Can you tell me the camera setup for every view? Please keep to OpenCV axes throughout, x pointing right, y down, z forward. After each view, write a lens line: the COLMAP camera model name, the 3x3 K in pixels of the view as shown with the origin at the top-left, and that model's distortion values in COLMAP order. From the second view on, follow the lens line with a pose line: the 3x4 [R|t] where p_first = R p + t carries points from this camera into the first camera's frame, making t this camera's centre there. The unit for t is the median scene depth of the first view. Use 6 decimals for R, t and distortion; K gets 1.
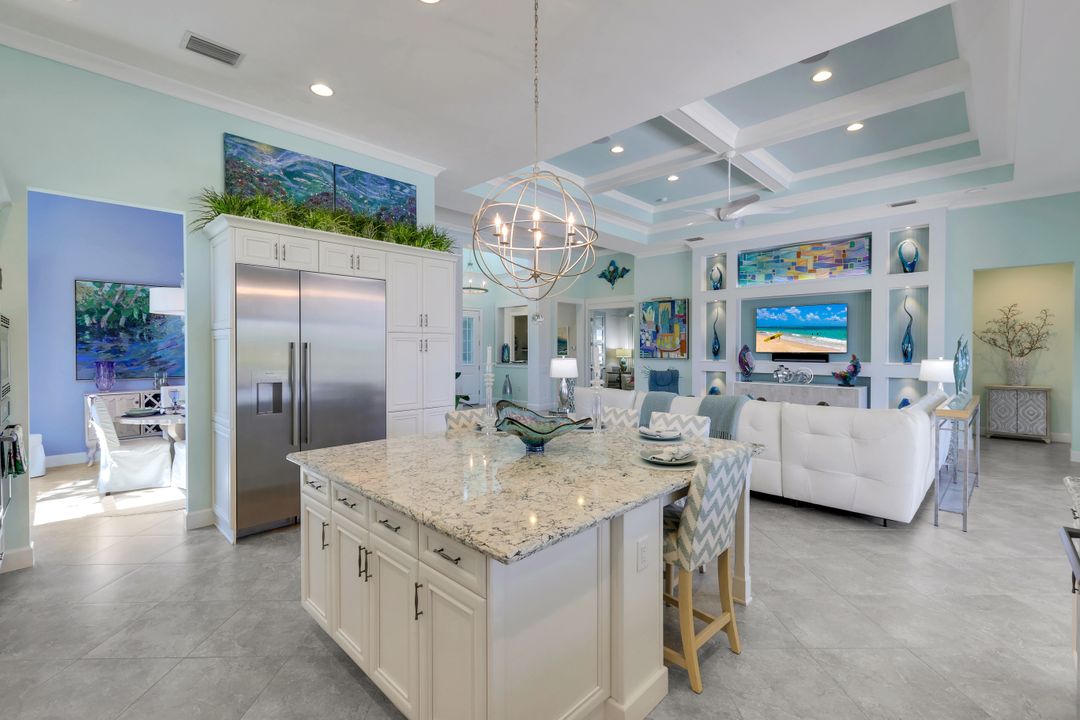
lens RADIAL K [[471.6, 0, 542.8], [0, 471.6, 352.6], [0, 0, 1]] dist [0.001848, 0.000508]
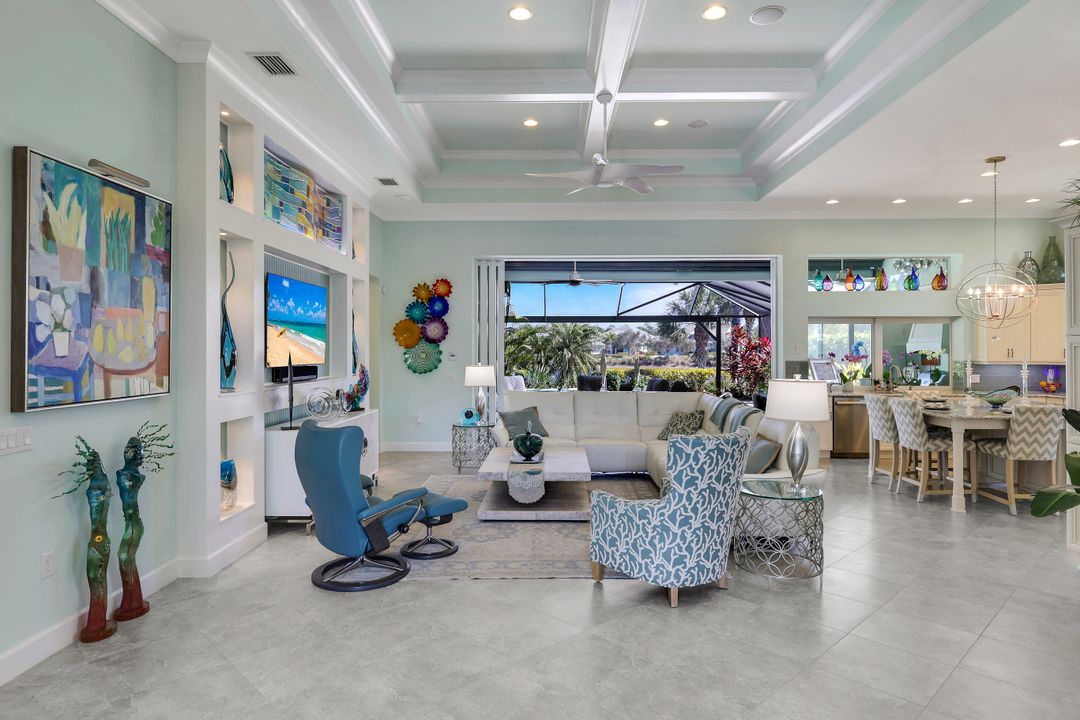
lens RADIAL K [[623.5, 0, 538.9], [0, 623.5, 346.9], [0, 0, 1]] dist [0.004520, 0.002145]
pose [[-0.678365, 0.003054, 0.734719, -0.199949], [0.008991, 0.999951, 0.004144, -0.020631], [-0.734670, 0.009417, -0.678359, 1.306936]]
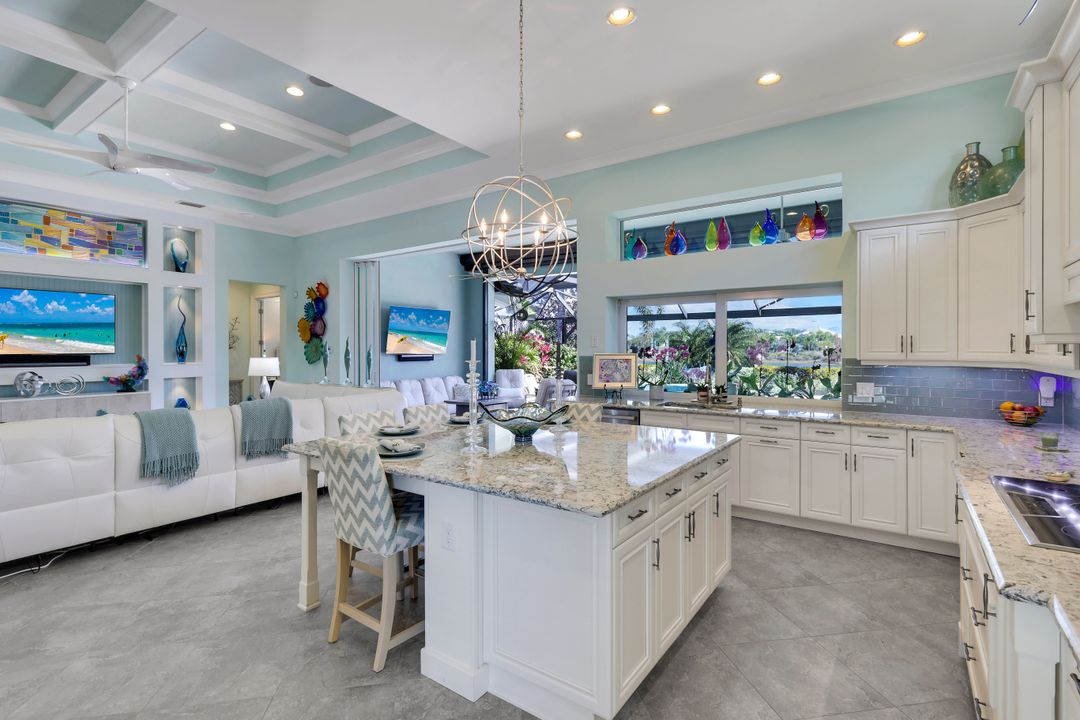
lens RADIAL K [[514.0, 0, 541.3], [0, 514.0, 351.8], [0, 0, 1]] dist [0.002334, 0.000122]
pose [[-0.154755, -0.006743, 0.987930, -0.370859], [0.013998, 0.999861, 0.009018, 0.000554], [-0.987854, 0.015225, -0.154639, 0.365209]]
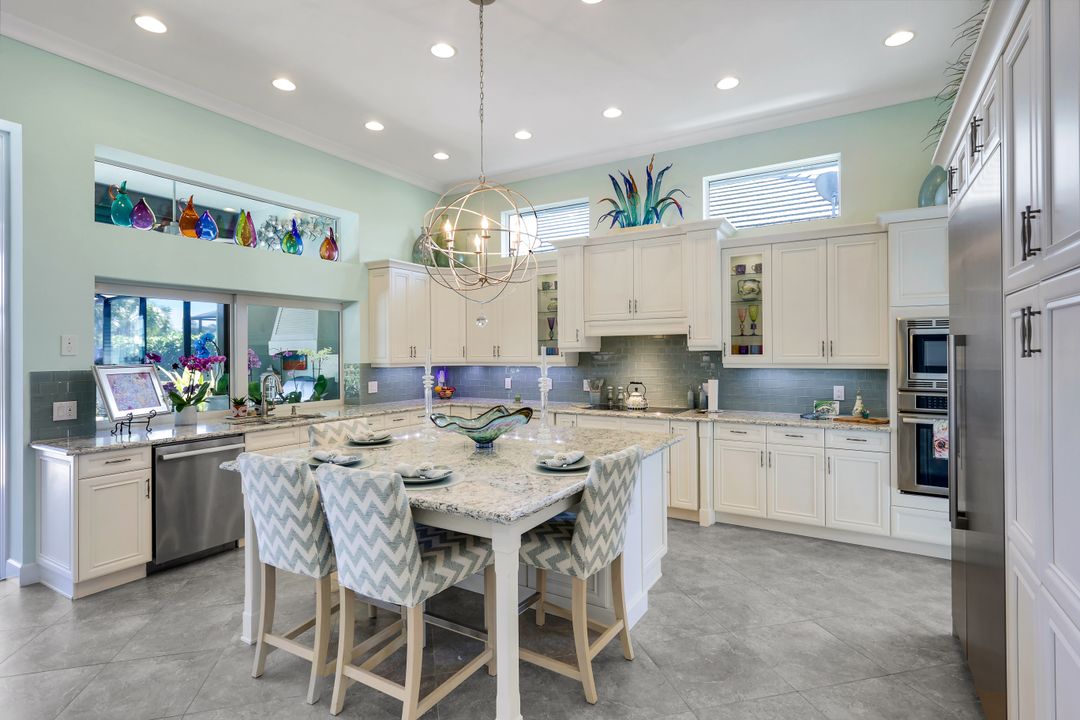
lens RADIAL K [[532.1, 0, 545.4], [0, 532.1, 352.0], [0, 0, 1]] dist [0.010094, 0.000606]
pose [[-0.972635, 0.006274, -0.232256, 0.038516], [0.004104, 0.999943, 0.009825, -0.004129], [0.232304, 0.008603, -0.972605, 0.698550]]
